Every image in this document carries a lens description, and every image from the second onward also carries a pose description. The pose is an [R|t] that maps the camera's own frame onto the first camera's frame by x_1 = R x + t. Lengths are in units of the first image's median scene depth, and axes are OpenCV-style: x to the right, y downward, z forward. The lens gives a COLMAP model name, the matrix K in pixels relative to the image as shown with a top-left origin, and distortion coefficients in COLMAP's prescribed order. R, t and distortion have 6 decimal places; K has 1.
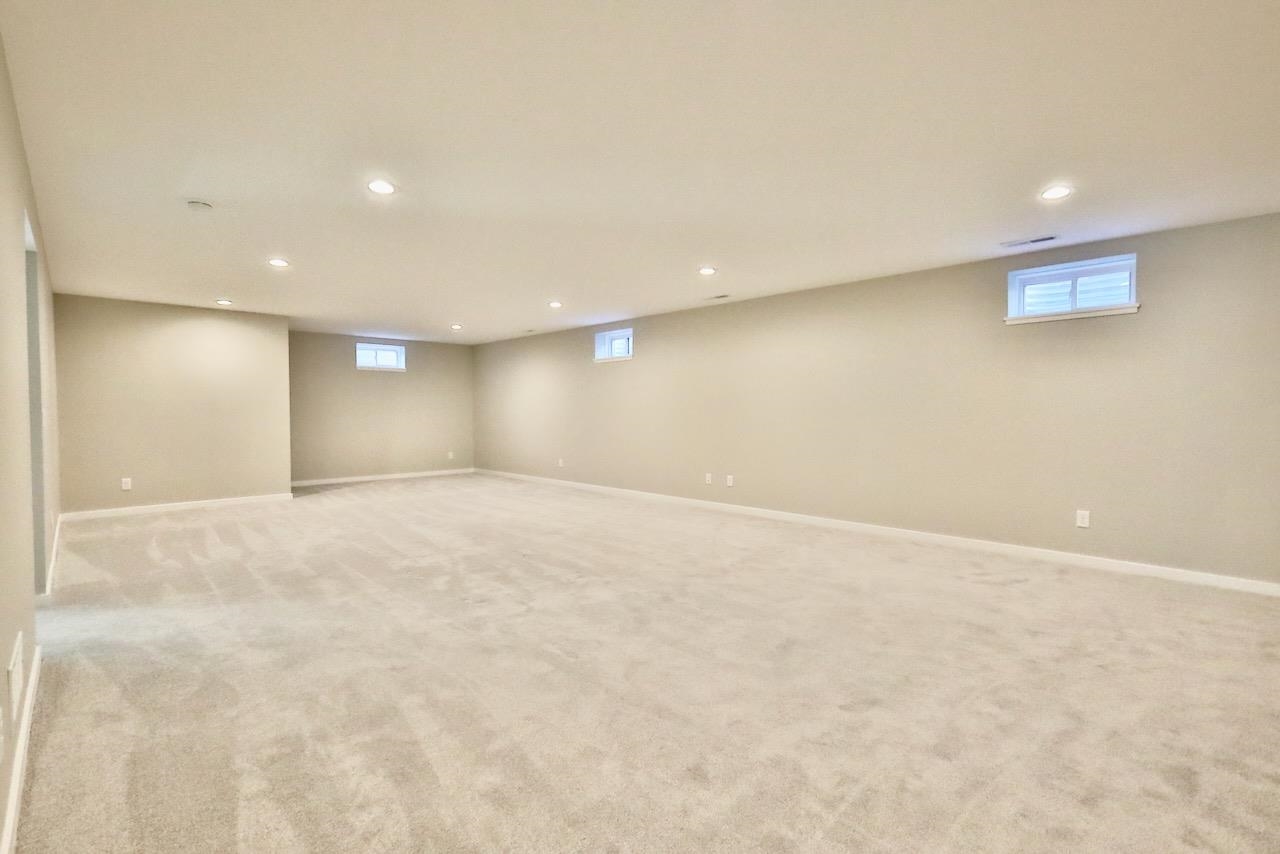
lens RADIAL K [[587.8, 0, 640.0], [0, 587.8, 427.0], [0, 0, 1]] dist [0.000312, -0.000165]
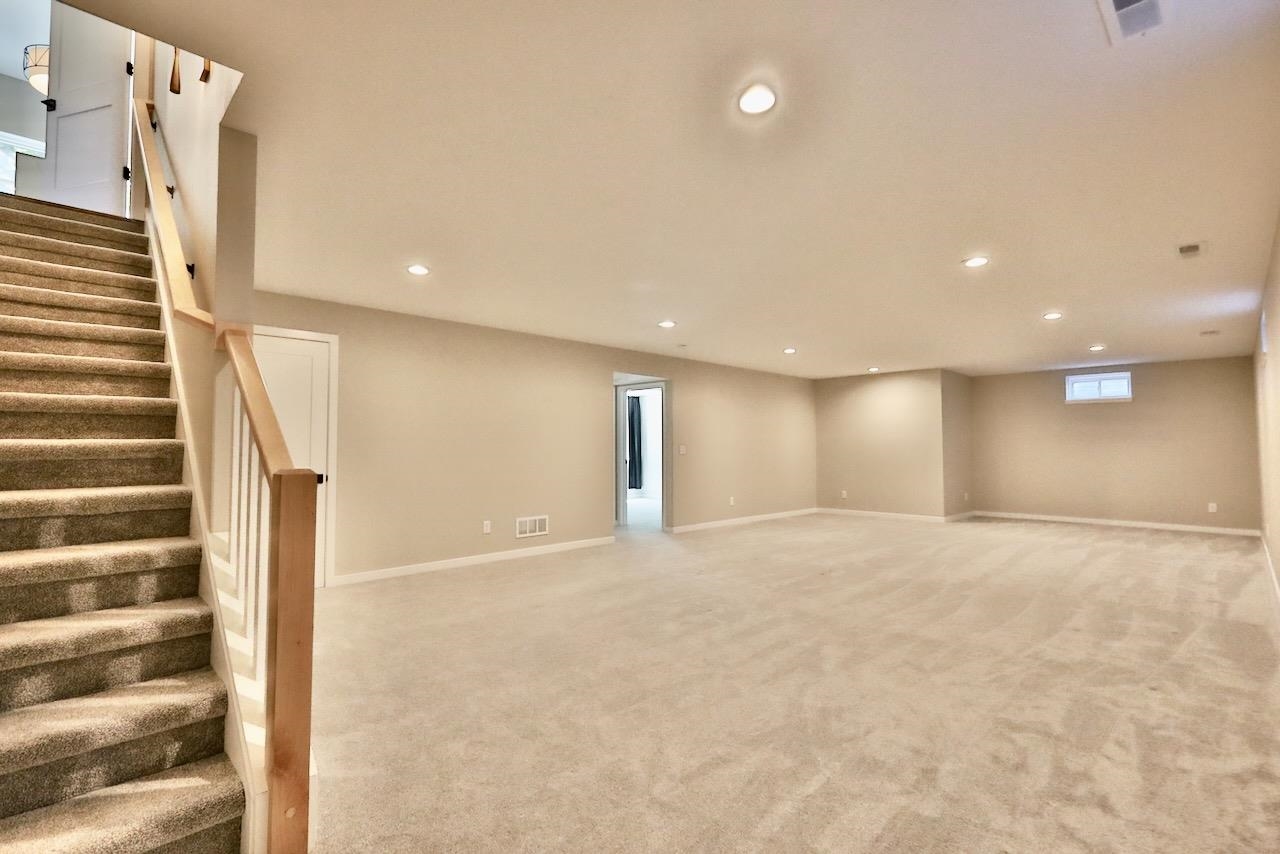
lens RADIAL K [[587.8, 0, 640.0], [0, 587.8, 427.0], [0, 0, 1]] dist [0.000312, -0.000165]
pose [[0.011836, -0.034881, -0.999321, 0.547009], [-0.028536, 0.998973, -0.035207, -0.008764], [0.999523, 0.028934, 0.010828, 0.355268]]
